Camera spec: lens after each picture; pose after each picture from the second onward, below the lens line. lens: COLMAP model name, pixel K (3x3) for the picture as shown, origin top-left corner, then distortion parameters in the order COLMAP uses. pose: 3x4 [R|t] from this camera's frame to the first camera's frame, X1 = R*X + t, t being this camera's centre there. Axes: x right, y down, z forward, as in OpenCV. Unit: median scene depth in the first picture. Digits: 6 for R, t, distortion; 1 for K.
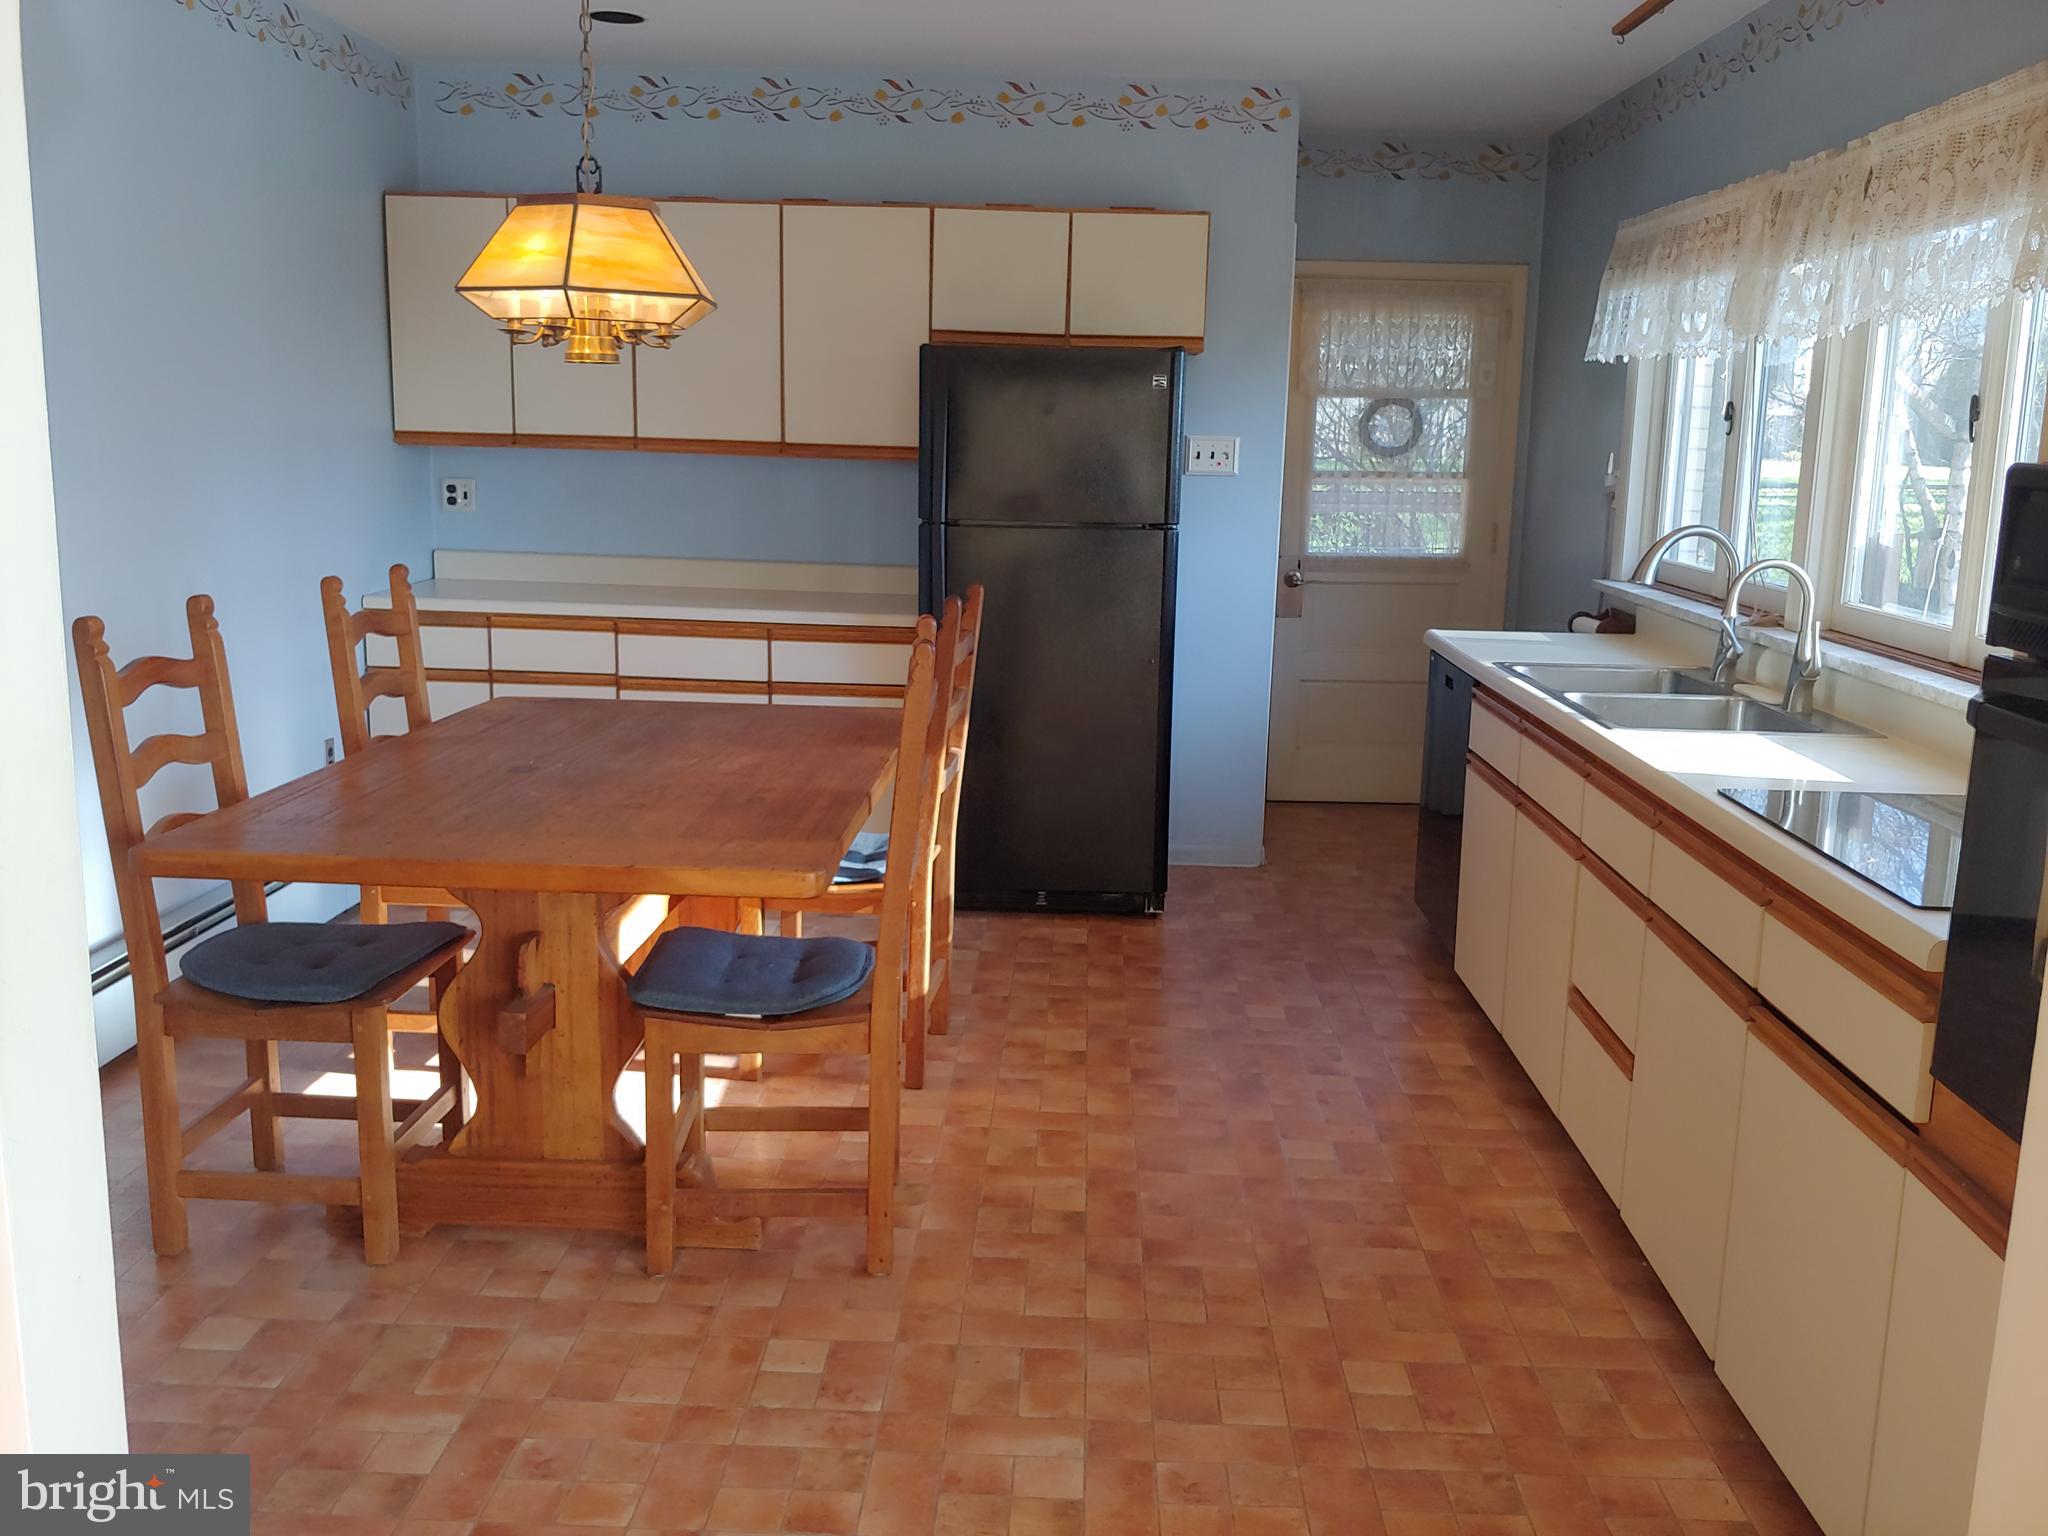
lens RADIAL K [[1789.3, 0, 969.3], [0, 1789.3, 769.2], [0, 0, 1]] dist [0.030512, -0.157979]
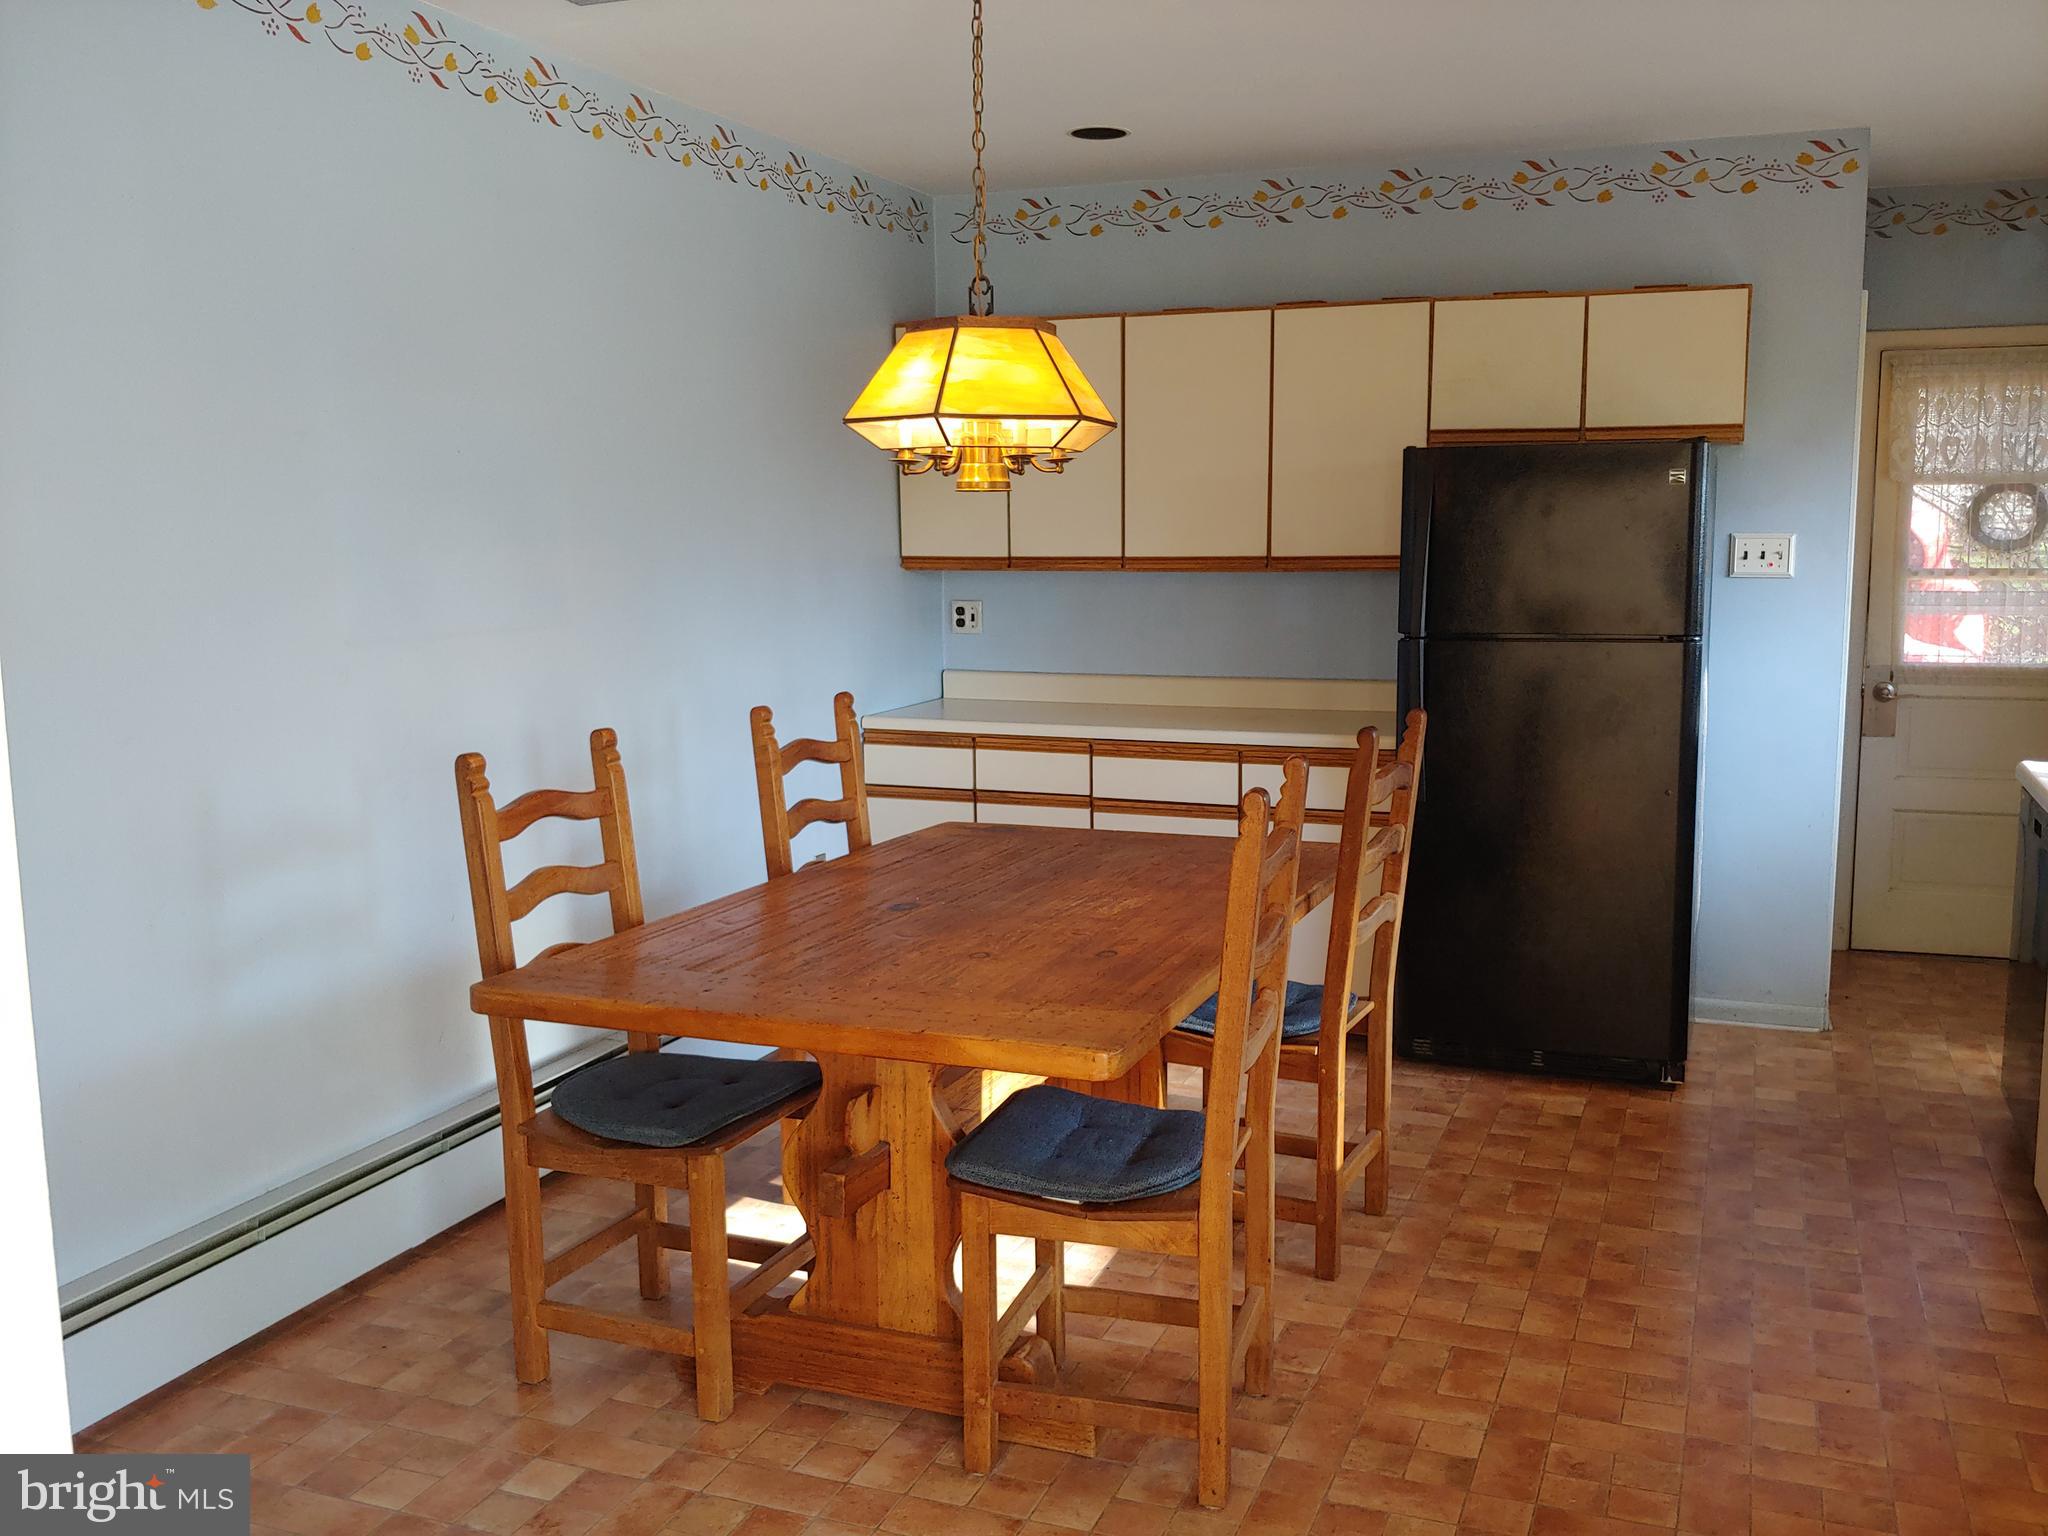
lens RADIAL K [[1786.5, 0, 1023.5], [0, 1786.5, 758.4], [0, 0, 1]] dist [0.010978, -0.076785]
pose [[0.945275, 0.010949, -0.326090, 0.122207], [-0.029993, 0.998121, -0.053430, -0.030203], [0.324893, 0.060287, 0.943827, 0.102716]]
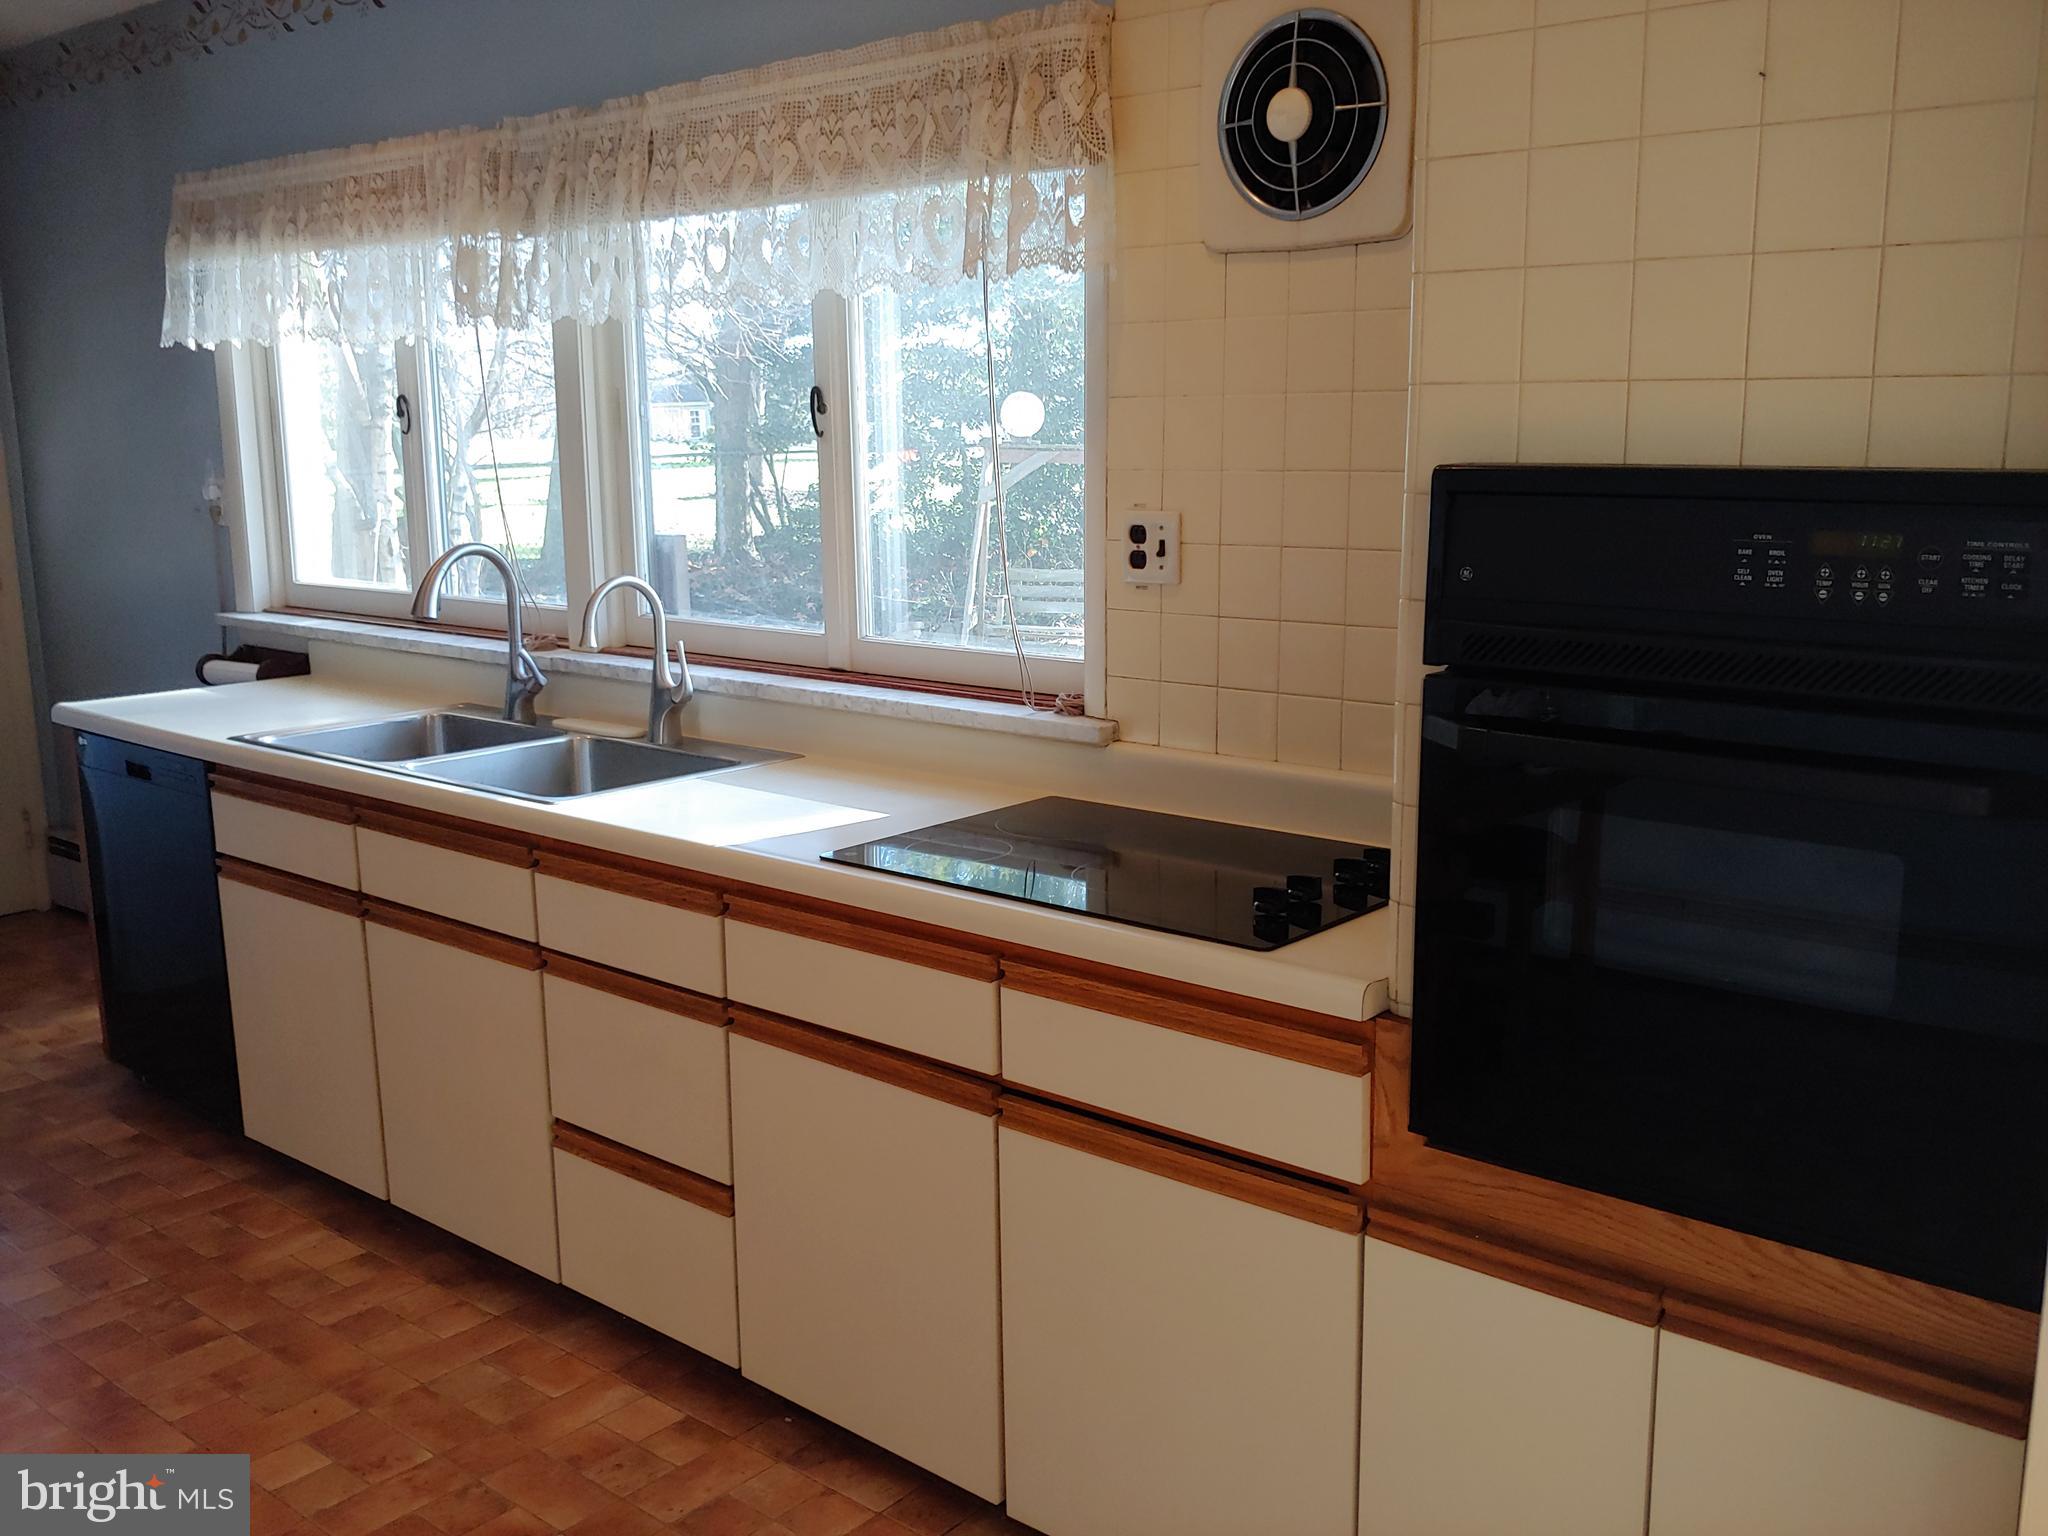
lens RADIAL K [[1806.2, 0, 1024.0], [0, 1806.2, 768.0], [0, 0, 1]] dist [0.002009, -0.003115]
pose [[0.583417, -0.169252, 0.794342, -0.157285], [0.165627, 0.982286, 0.087651, -0.070553], [-0.795106, 0.080427, 0.601114, 0.317343]]
